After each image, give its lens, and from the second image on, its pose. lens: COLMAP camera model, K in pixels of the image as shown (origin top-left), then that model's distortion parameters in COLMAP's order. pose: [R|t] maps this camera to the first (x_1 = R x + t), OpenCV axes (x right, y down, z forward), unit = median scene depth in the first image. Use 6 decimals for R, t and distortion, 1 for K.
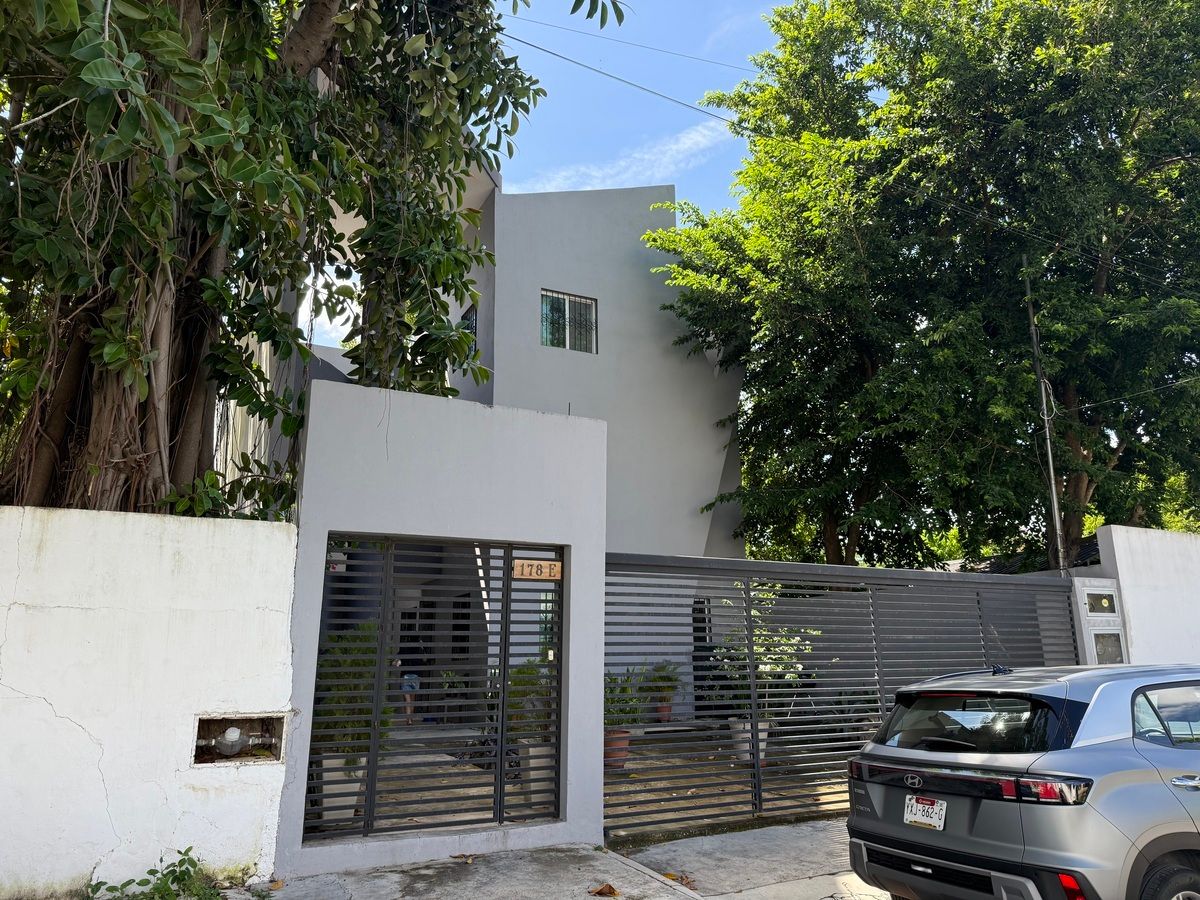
lens RADIAL K [[839.8, 0, 599.3], [0, 839.8, 448.0], [0, 0, 1]] dist [-0.011562, -0.006406]
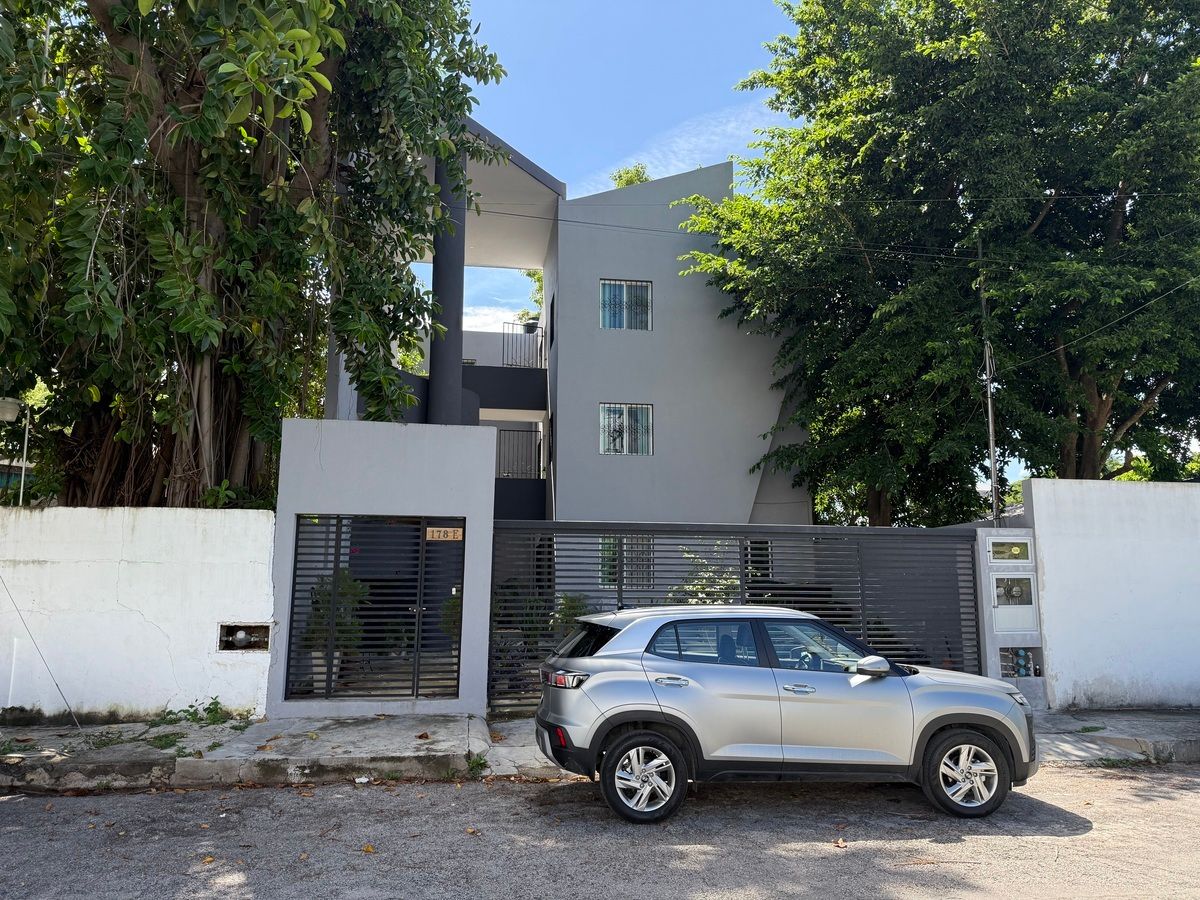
lens RADIAL K [[839.8, 0, 599.7], [0, 839.8, 453.5], [0, 0, 1]] dist [-0.011562, -0.006406]
pose [[0.950475, -0.034884, -0.308838, 0.723562], [0.062742, 0.994759, 0.080732, -0.108017], [0.304403, -0.096111, 0.947682, -0.331546]]
